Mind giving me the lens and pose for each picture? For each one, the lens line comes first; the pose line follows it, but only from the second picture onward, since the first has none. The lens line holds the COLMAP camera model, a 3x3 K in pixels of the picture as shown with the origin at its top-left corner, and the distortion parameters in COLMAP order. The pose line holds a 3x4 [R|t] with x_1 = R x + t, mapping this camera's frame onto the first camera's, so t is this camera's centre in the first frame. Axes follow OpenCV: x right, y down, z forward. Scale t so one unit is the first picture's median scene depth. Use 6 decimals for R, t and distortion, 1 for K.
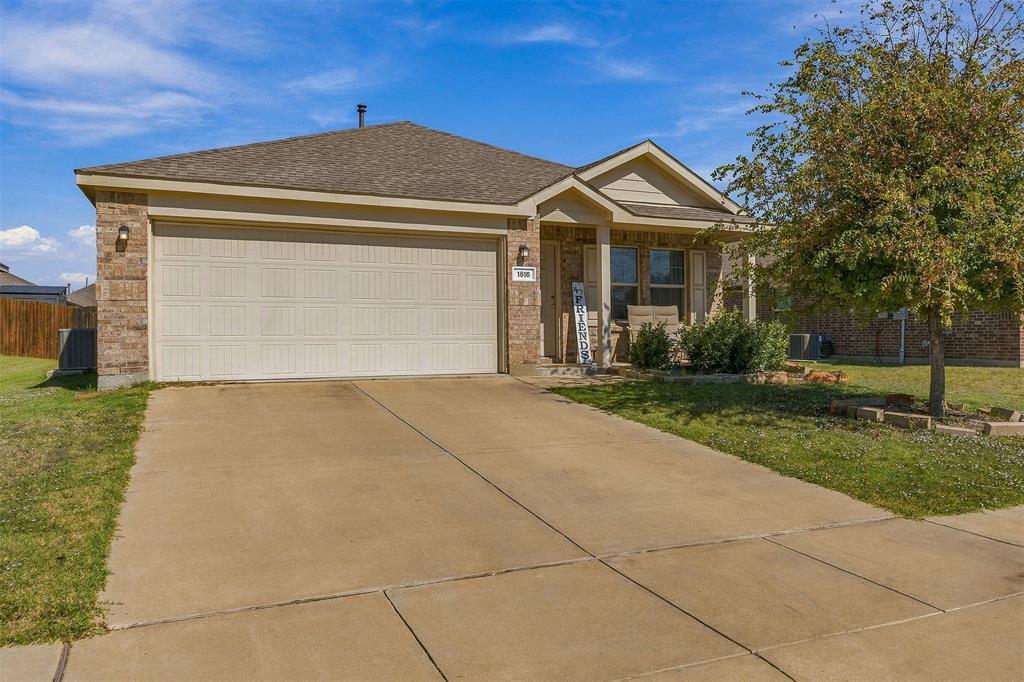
lens RADIAL K [[645.6, 0, 516.1], [0, 645.6, 331.3], [0, 0, 1]] dist [0.002358, 0.000987]
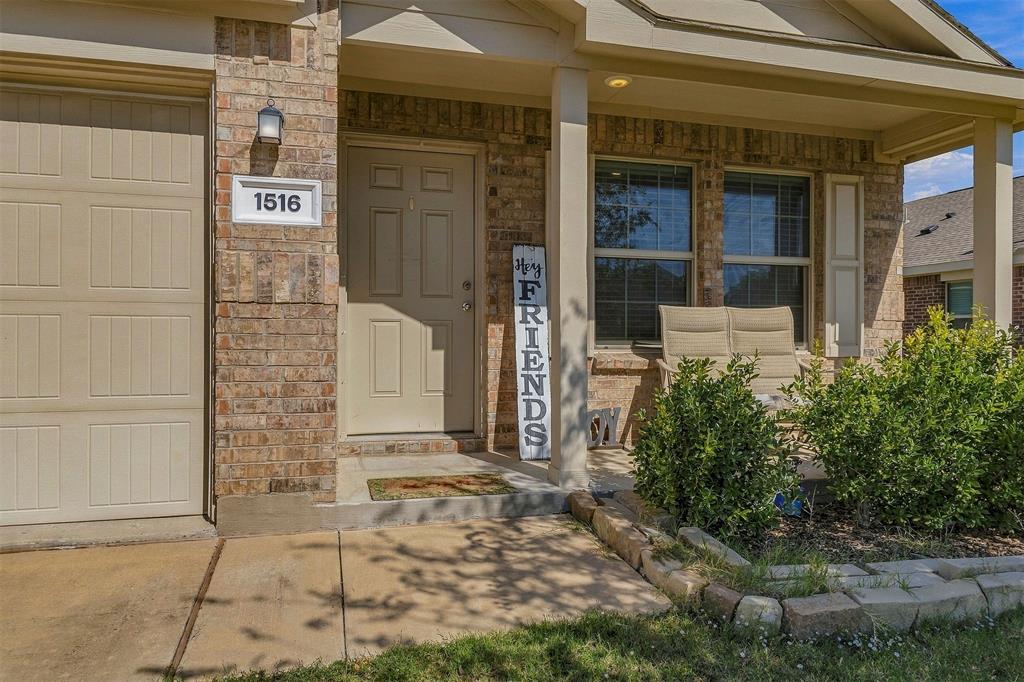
lens RADIAL K [[729.0, 0, 512.0], [0, 729.0, 341.0], [0, 0, 1]] dist [0.045964, 0.000291]
pose [[0.992558, 0.008761, -0.121460, 0.142195], [-0.008203, 0.999953, 0.005092, -0.020625], [0.121499, -0.004058, 0.992583, 0.563004]]
